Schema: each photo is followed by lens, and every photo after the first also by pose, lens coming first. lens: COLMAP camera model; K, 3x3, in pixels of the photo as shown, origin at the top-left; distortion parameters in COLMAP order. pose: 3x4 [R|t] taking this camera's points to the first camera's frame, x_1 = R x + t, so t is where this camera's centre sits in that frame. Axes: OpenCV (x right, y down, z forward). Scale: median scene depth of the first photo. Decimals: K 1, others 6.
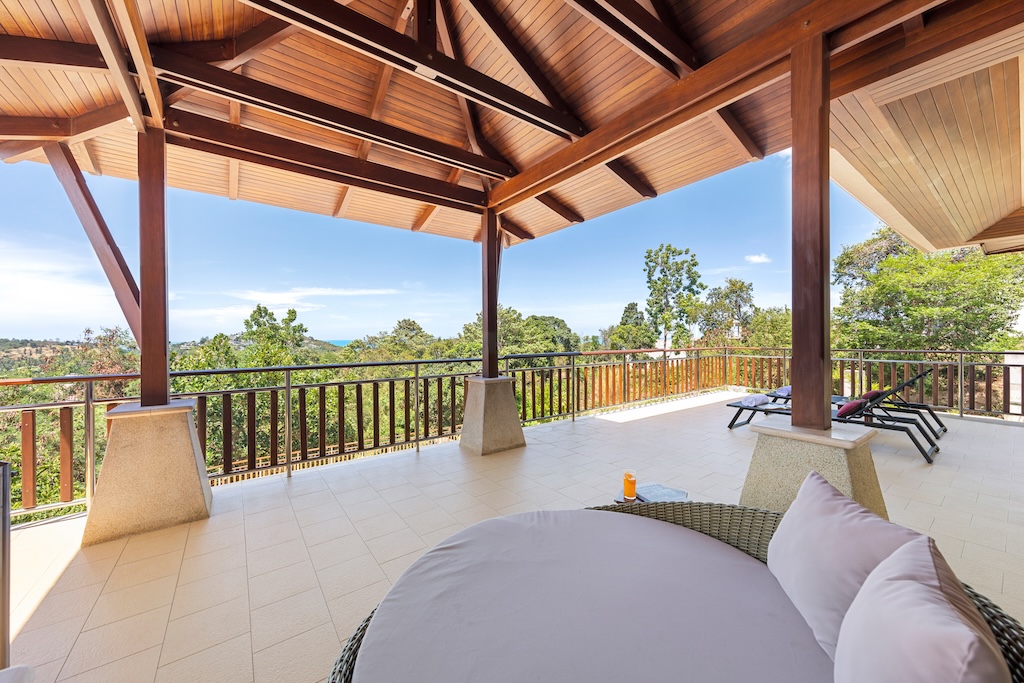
lens RADIAL K [[389.9, 0, 517.3], [0, 389.9, 335.2], [0, 0, 1]] dist [0.013562, -0.000135]
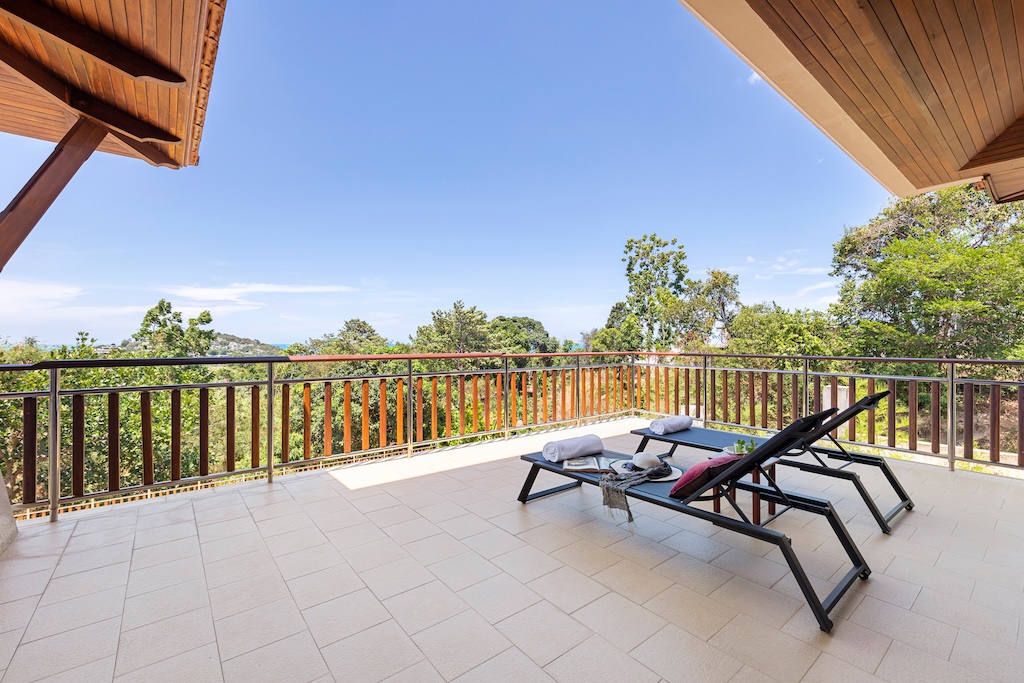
lens RADIAL K [[430.1, 0, 512.0], [0, 430.1, 341.5], [0, 0, 1]] dist [0.001498, 0.000403]
pose [[0.999972, 0.006161, -0.004357, 0.090414], [-0.006148, 0.999977, 0.002992, 0.002592], [0.004375, -0.002965, 0.999986, 0.069075]]
